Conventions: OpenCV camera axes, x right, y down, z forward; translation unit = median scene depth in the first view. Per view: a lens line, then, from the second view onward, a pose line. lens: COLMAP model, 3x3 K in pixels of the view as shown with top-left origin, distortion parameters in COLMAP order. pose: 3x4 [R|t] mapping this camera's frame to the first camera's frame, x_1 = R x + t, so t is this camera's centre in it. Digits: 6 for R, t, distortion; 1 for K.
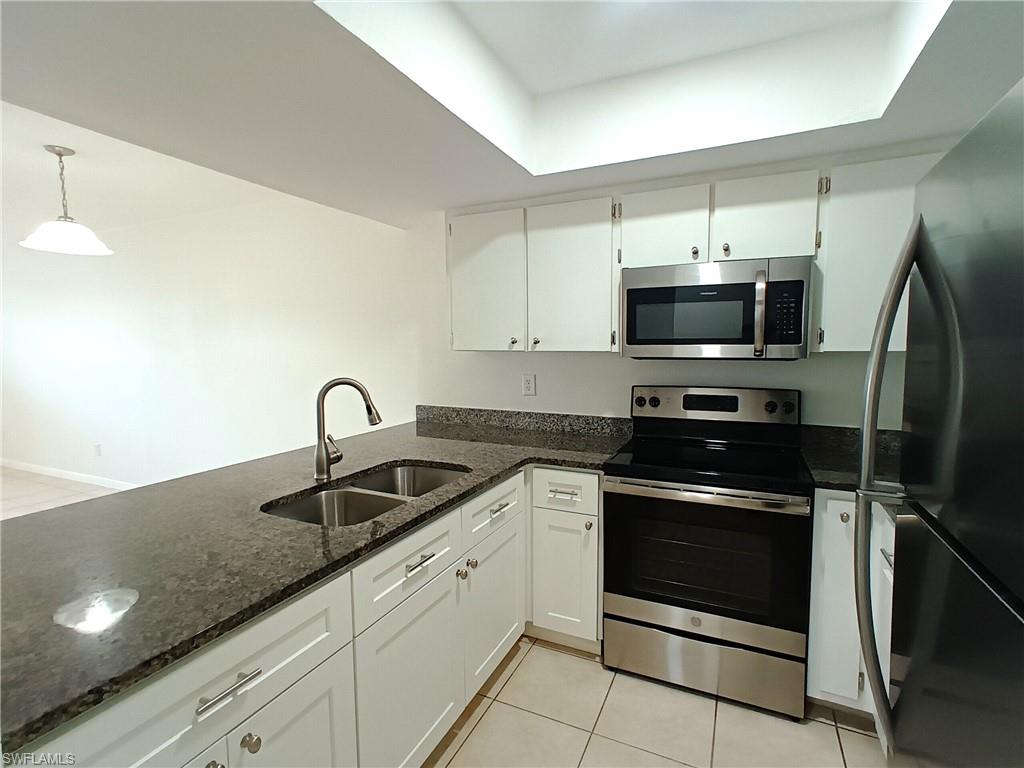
lens RADIAL K [[501.0, 0, 512.0], [0, 501.0, 384.0], [0, 0, 1]] dist [0.000952, -0.000102]
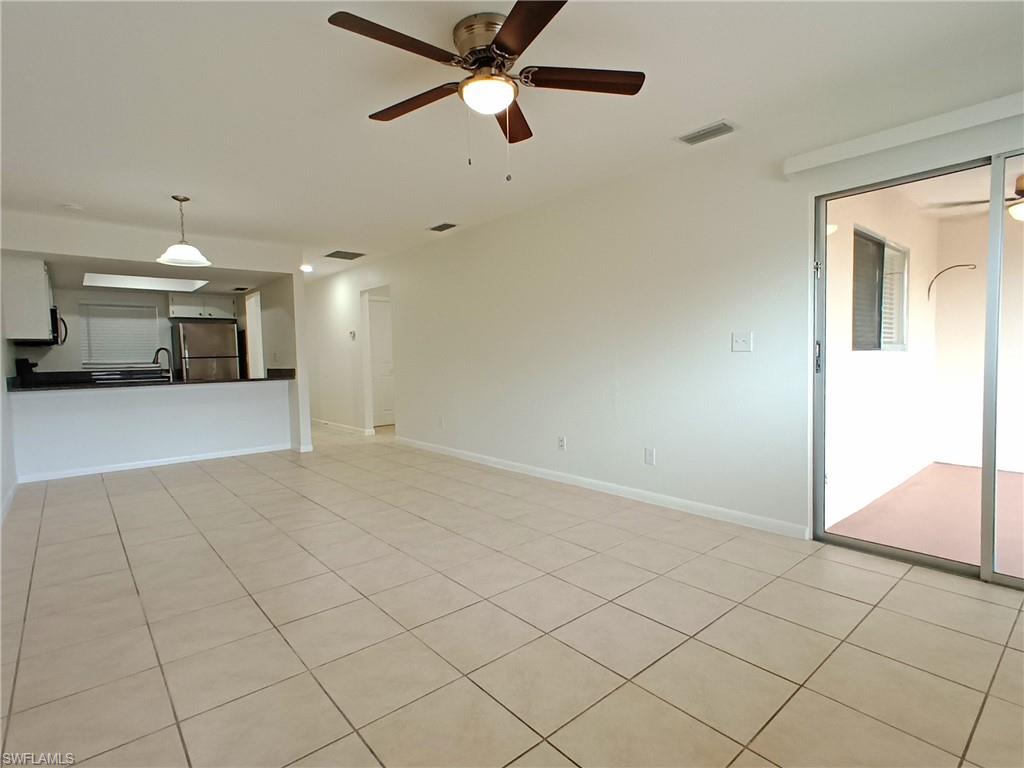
lens RADIAL K [[521.1, 0, 512.0], [0, 521.1, 384.0], [0, 0, 1]] dist [0.001558, 0.000219]
pose [[-0.910819, 0.001800, 0.412803, -2.564689], [0.060487, 0.989779, 0.129144, -0.052128], [-0.408351, 0.142596, -0.901618, 2.176268]]
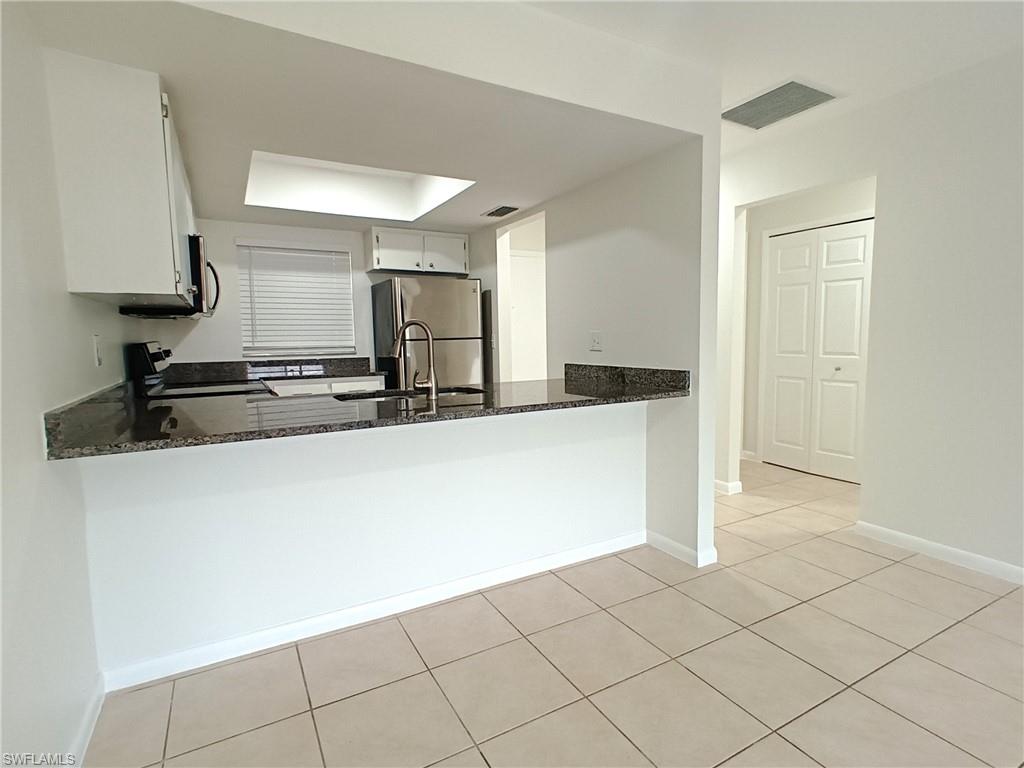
lens RADIAL K [[521.1, 0, 512.0], [0, 521.1, 384.0], [0, 0, 1]] dist [0.001558, 0.000219]
pose [[-0.810775, -0.038098, 0.584116, -0.963810], [0.068334, 0.984897, 0.159087, -0.031389], [-0.581355, 0.168899, -0.795927, 1.412951]]
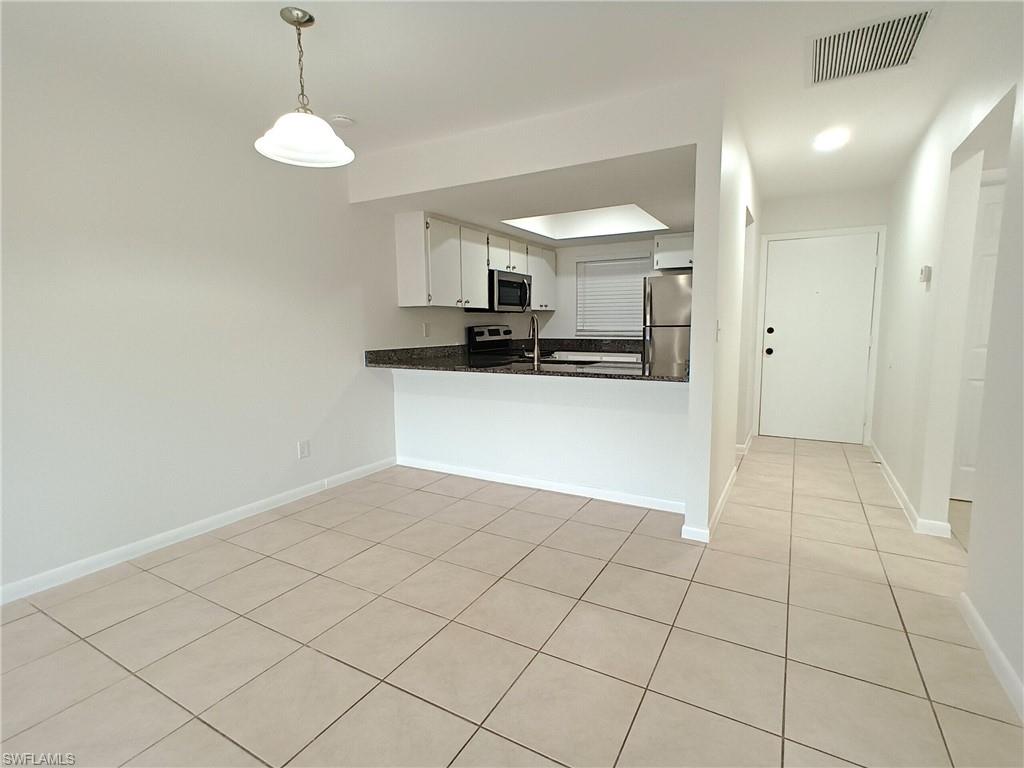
lens RADIAL K [[501.0, 0, 512.0], [0, 501.0, 384.0], [0, 0, 1]] dist [0.000952, -0.000102]
pose [[0.079051, -0.114943, 0.990222, -1.746177], [0.093863, 0.989775, 0.107398, 0.030321], [-0.992442, 0.084455, 0.089032, 0.684803]]
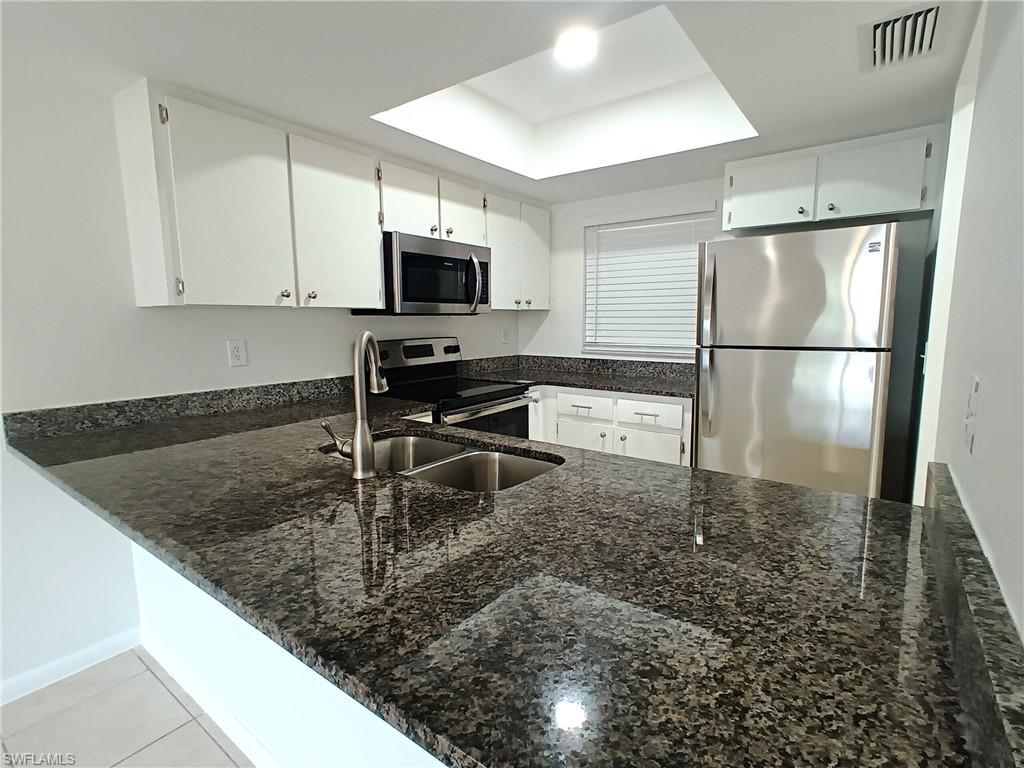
lens RADIAL K [[501.0, 0, 512.0], [0, 501.0, 384.0], [0, 0, 1]] dist [0.000952, -0.000102]
pose [[0.194588, -0.124839, 0.972908, -0.737694], [0.090193, 0.989943, 0.108986, 0.002903], [-0.976730, 0.066542, 0.203891, 0.483372]]
